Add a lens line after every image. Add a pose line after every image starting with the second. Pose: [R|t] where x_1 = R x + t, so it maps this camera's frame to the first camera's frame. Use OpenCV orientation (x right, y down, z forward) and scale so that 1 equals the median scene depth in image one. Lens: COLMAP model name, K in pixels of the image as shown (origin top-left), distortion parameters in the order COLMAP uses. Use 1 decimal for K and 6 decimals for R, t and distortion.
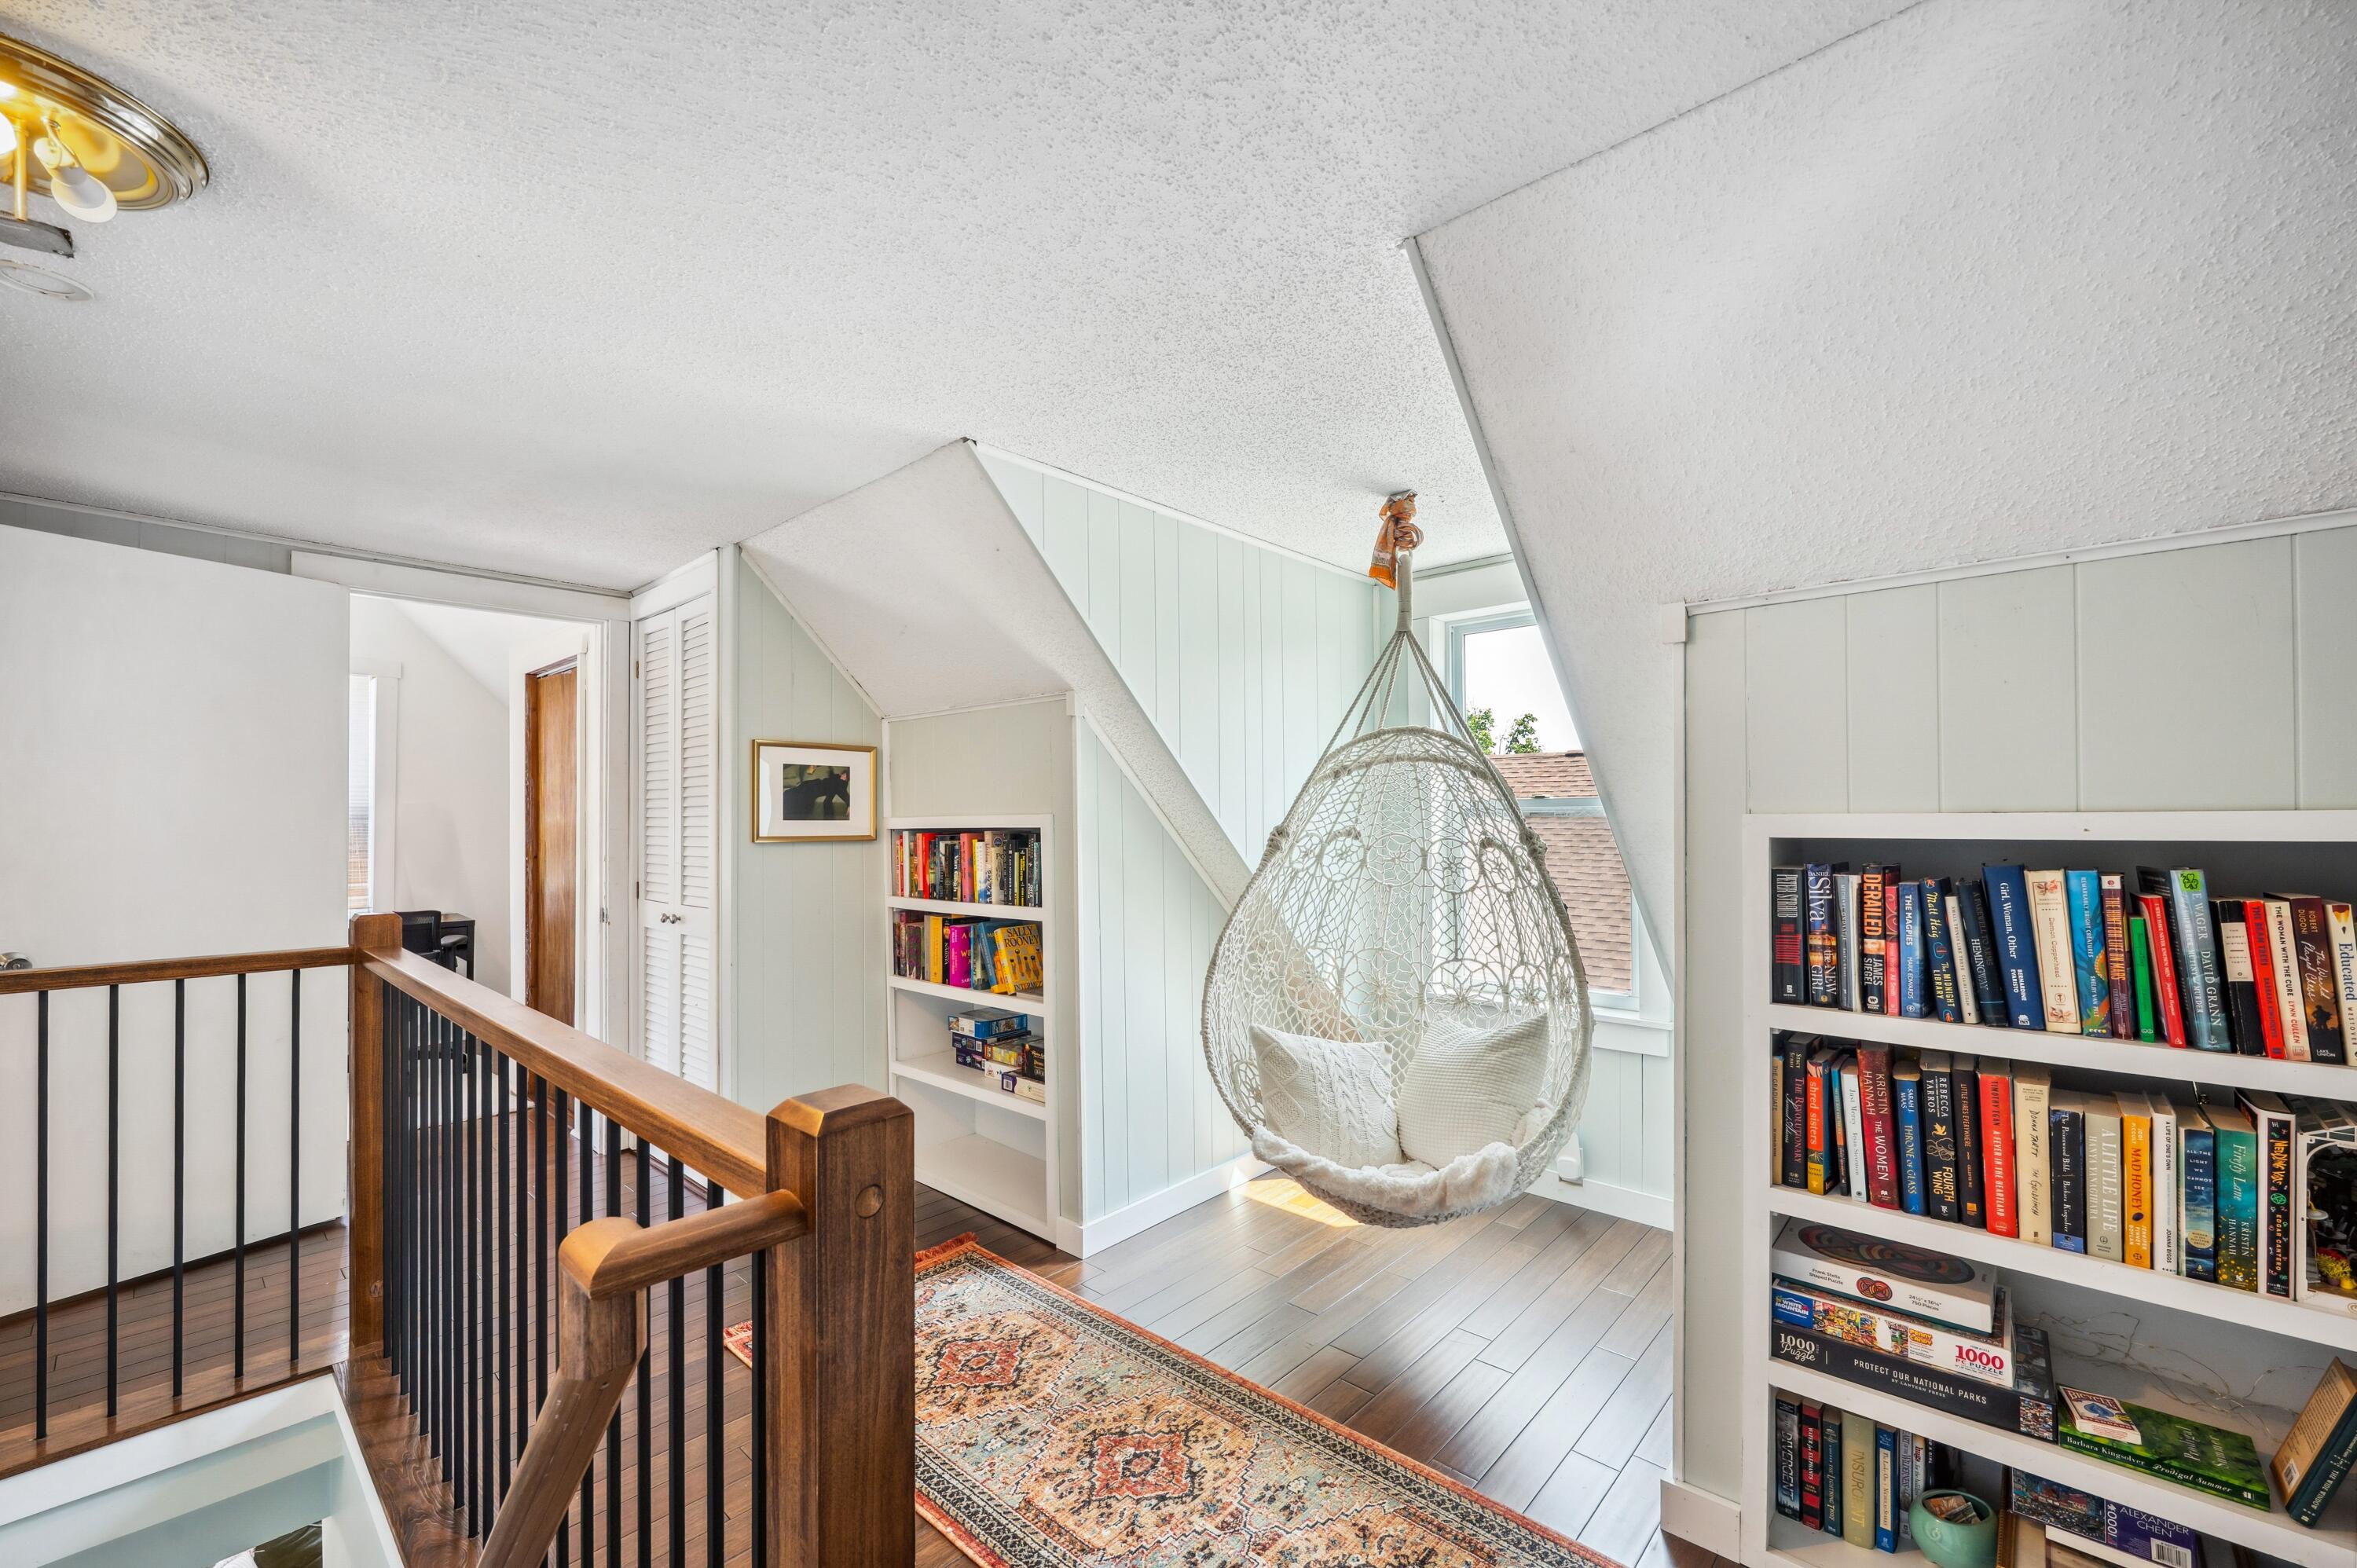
lens RADIAL K [[948.6, 0, 1176.5], [0, 948.6, 803.9], [0, 0, 1]] dist [-0.000392, -0.000045]
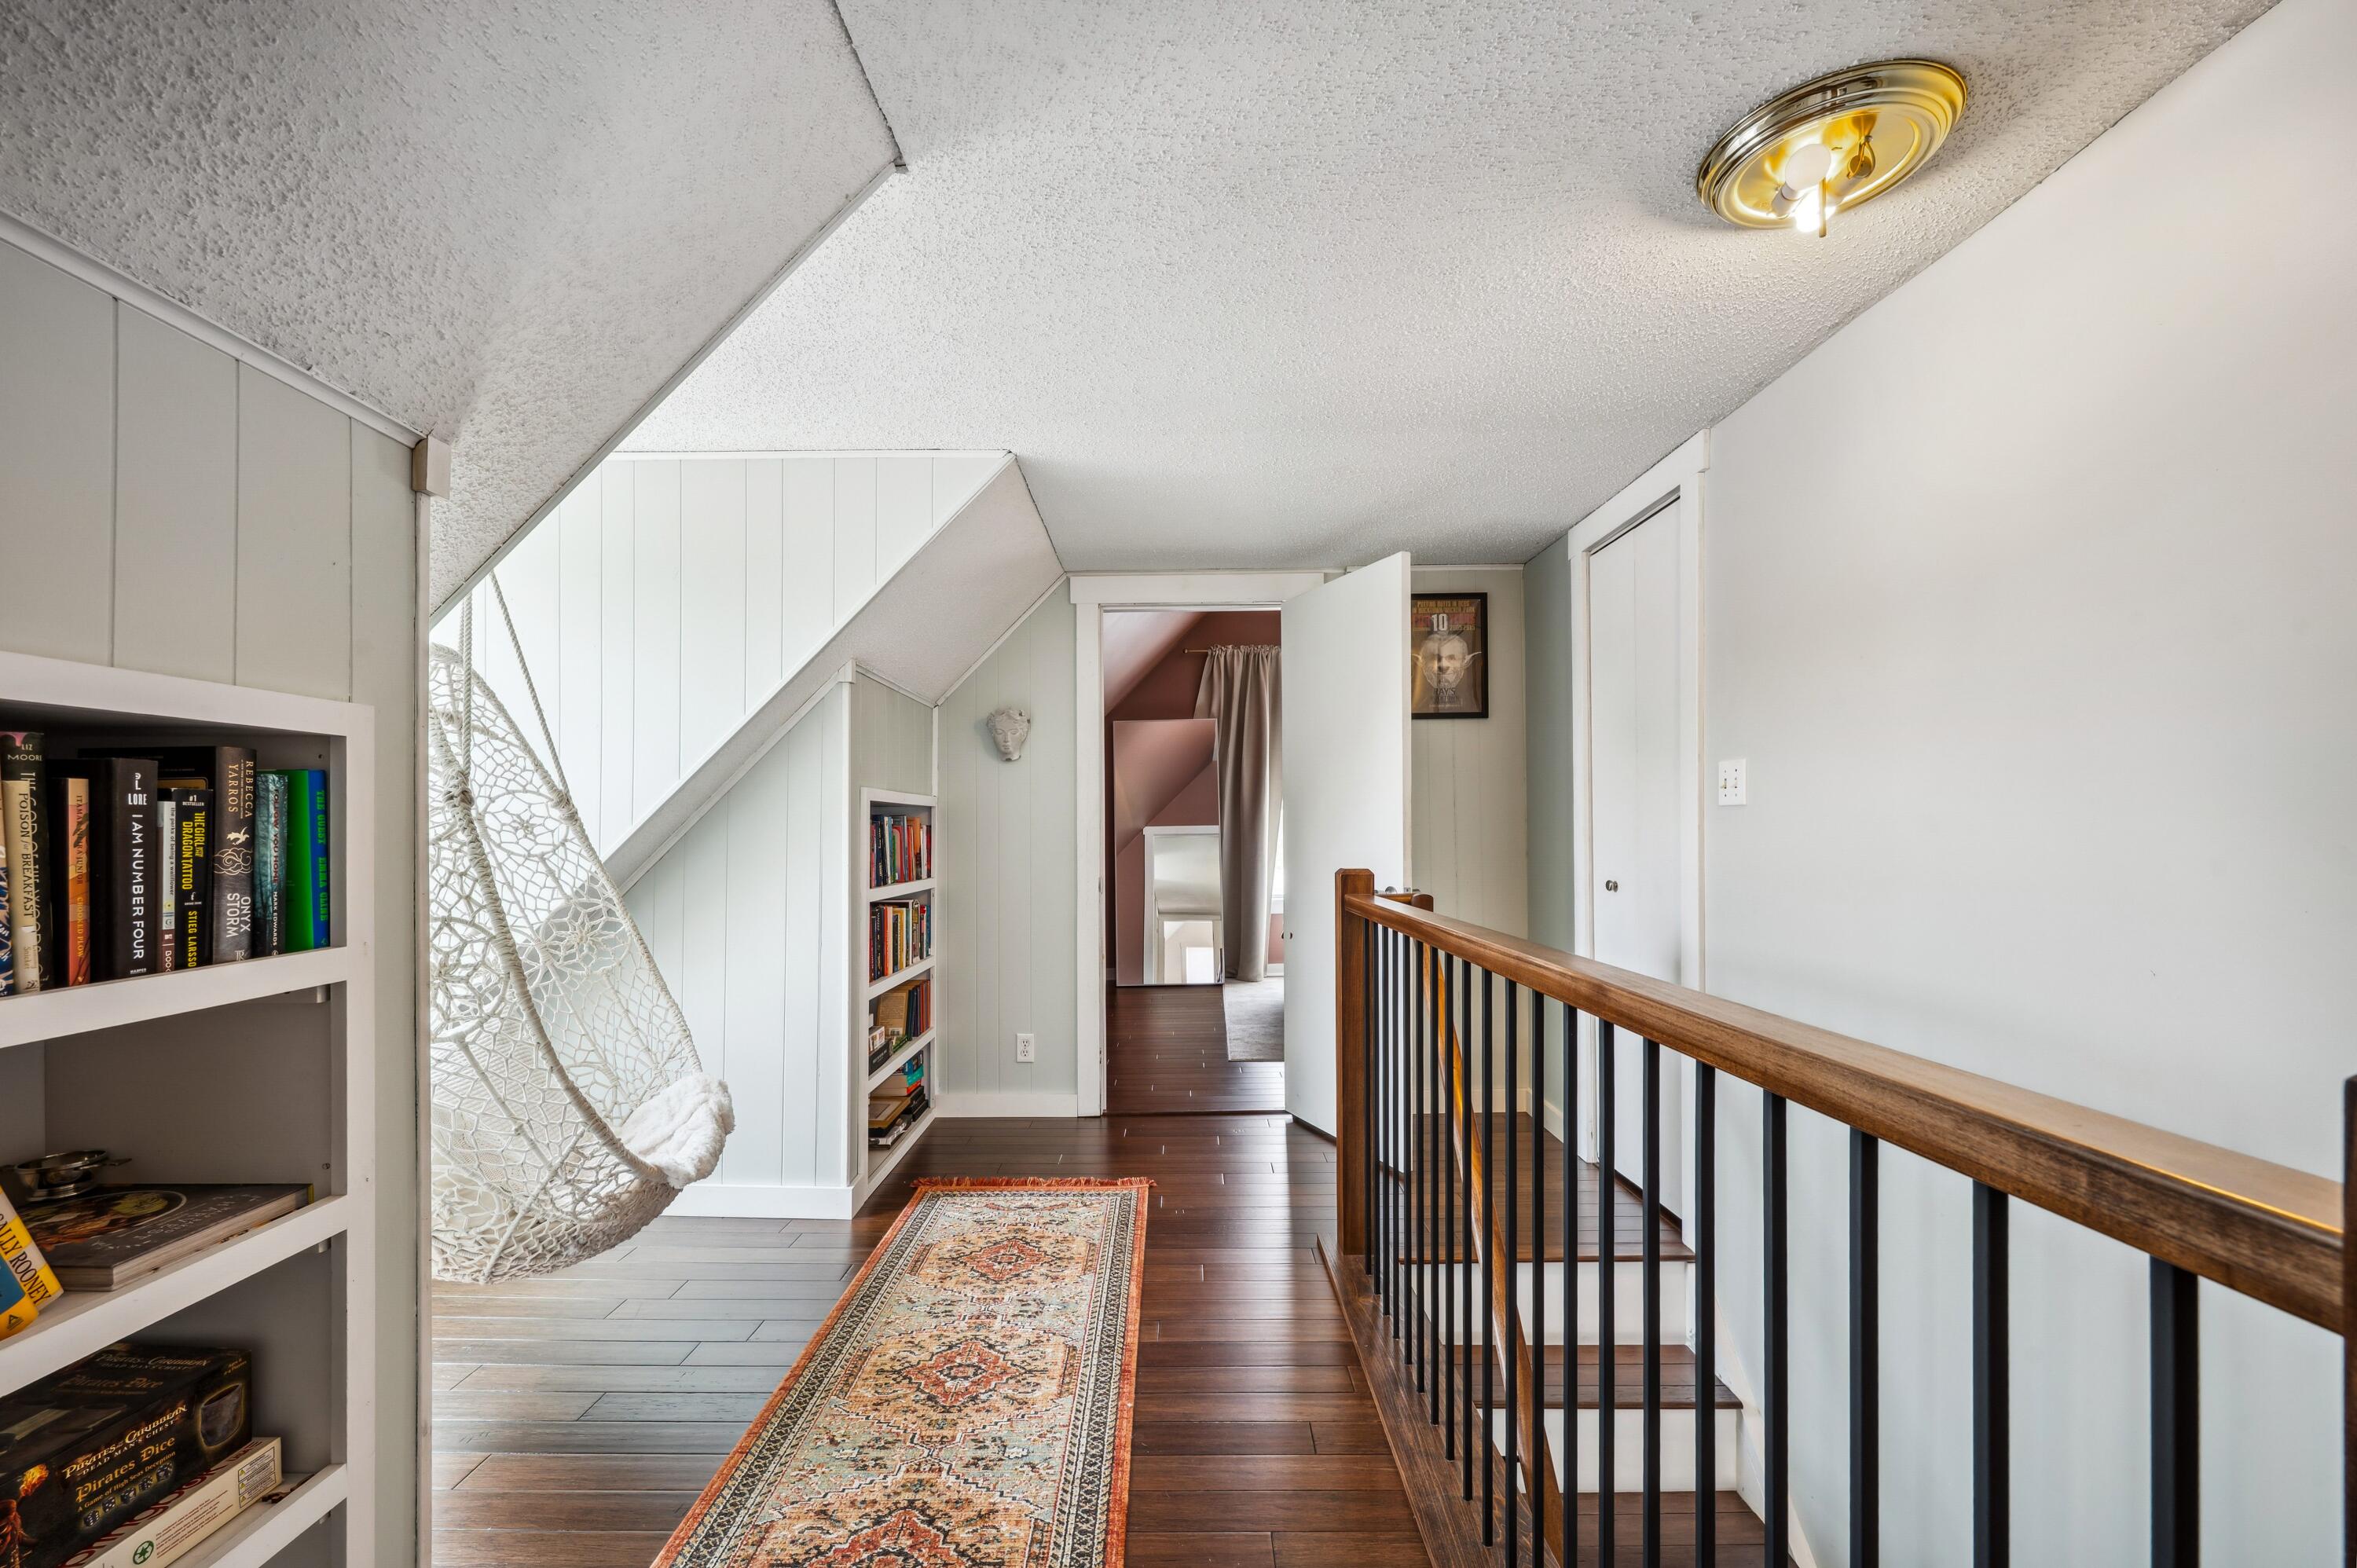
lens RADIAL K [[948.6, 0, 1169.5], [0, 948.6, 829.6], [0, 0, 1]] dist [-0.000392, -0.000045]
pose [[-0.663535, 0.010259, 0.748075, -0.983910], [-0.000941, 0.999894, -0.014548, 0.103597], [-0.748145, -0.010357, -0.663455, 1.523699]]
